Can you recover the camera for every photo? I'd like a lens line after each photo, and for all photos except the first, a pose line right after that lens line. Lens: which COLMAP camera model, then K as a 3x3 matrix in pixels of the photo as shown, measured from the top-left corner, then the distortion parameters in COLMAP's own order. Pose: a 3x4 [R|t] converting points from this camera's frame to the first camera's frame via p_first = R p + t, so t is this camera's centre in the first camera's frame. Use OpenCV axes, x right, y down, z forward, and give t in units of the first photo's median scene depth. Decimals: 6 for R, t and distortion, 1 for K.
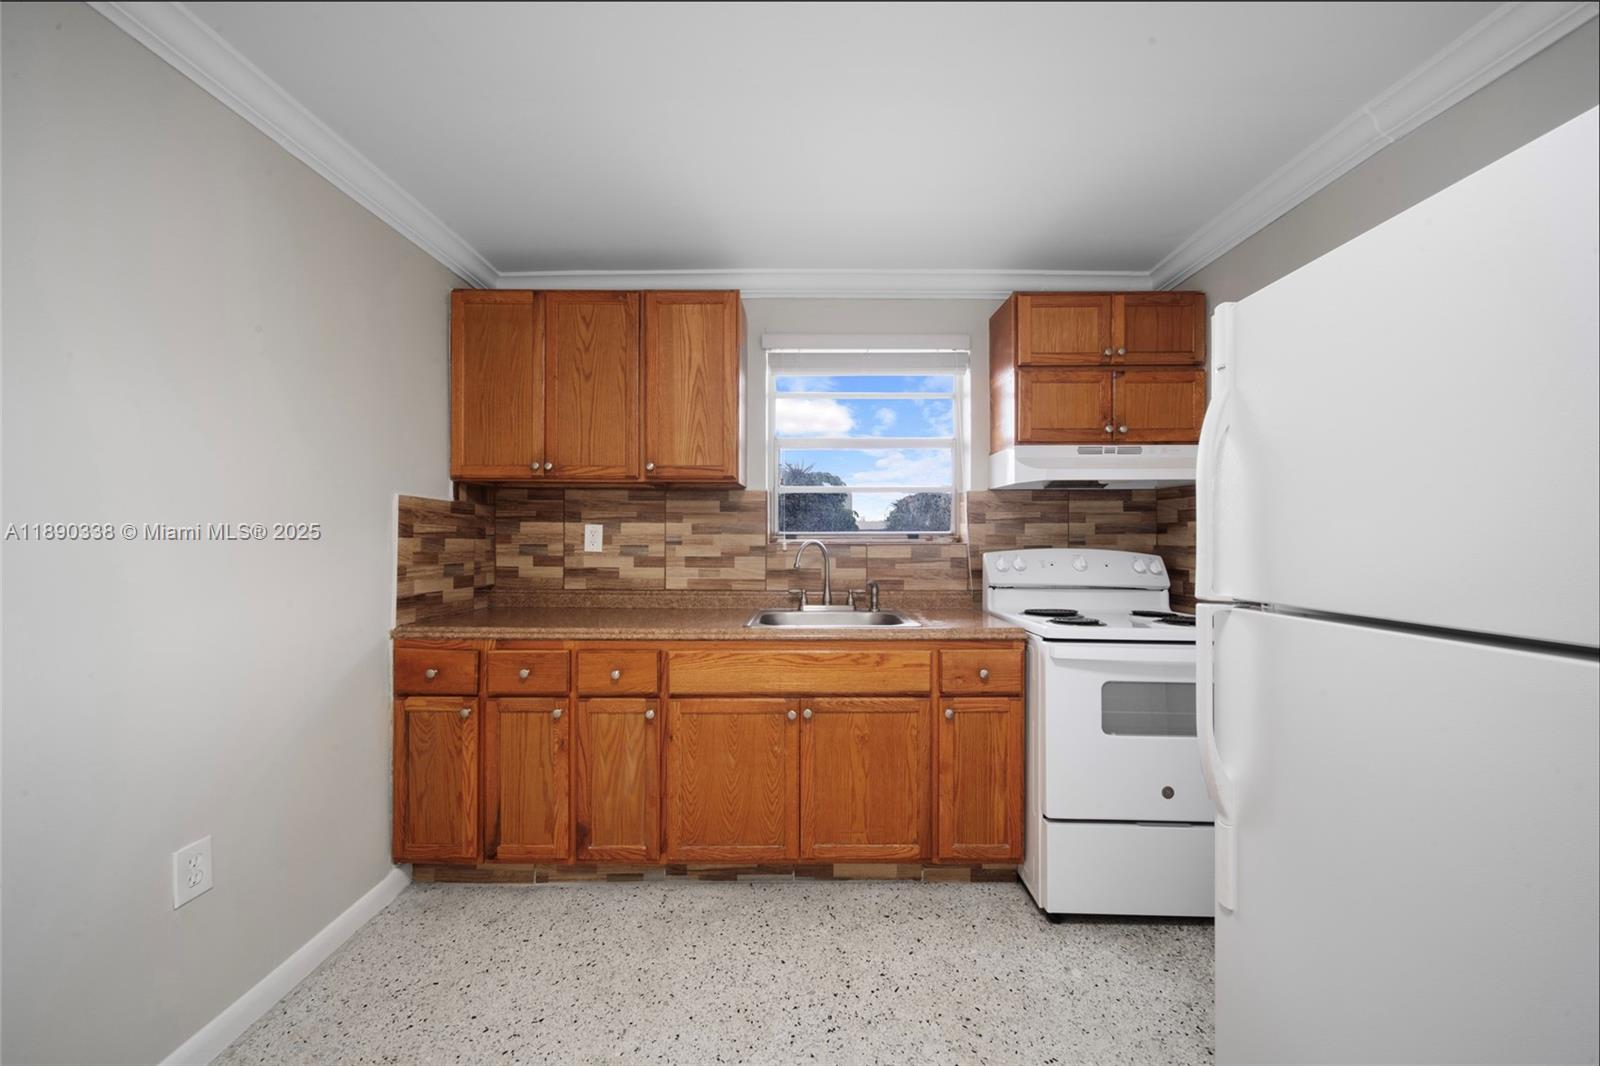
lens RADIAL K [[560.3, 0, 806.7], [0, 560.3, 530.5], [0, 0, 1]] dist [-0.001196, -0.000565]
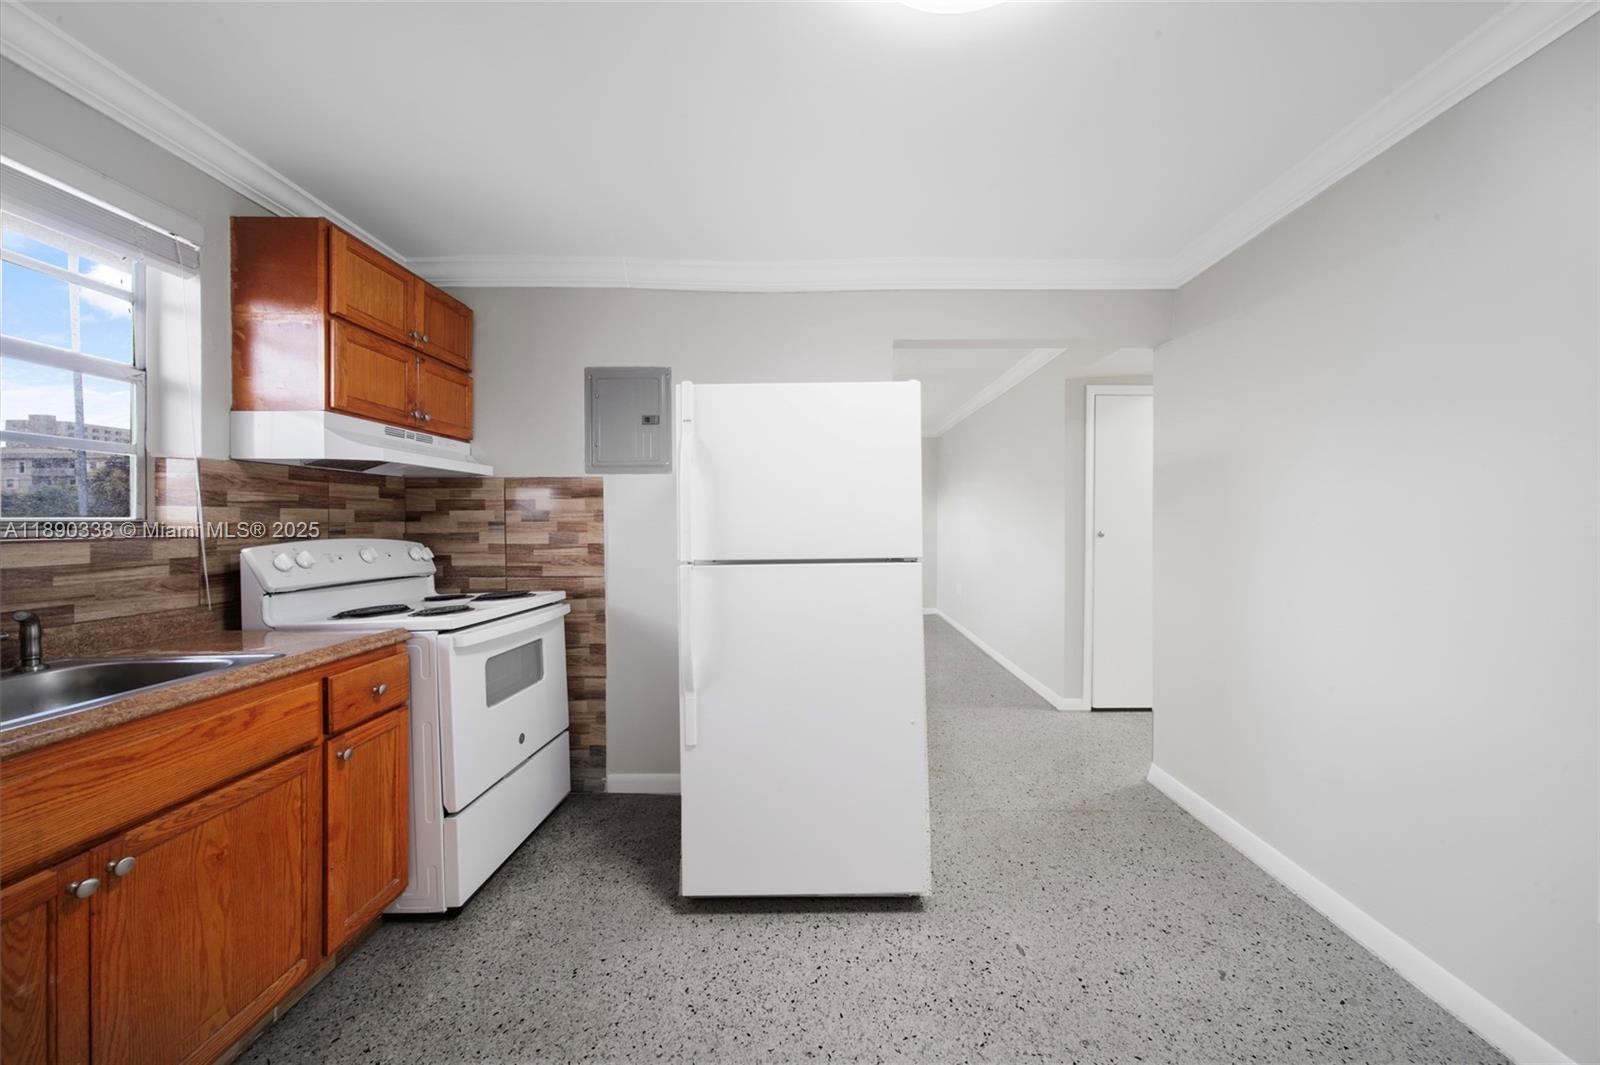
lens RADIAL K [[560.3, 0, 813.3], [0, 560.3, 526.7], [0, 0, 1]] dist [-0.001196, -0.000565]
pose [[-0.003652, -0.008299, 0.999959, -0.431135], [-0.005907, 0.999948, 0.008278, 0.002590], [-0.999976, -0.005876, -0.003701, 0.303497]]
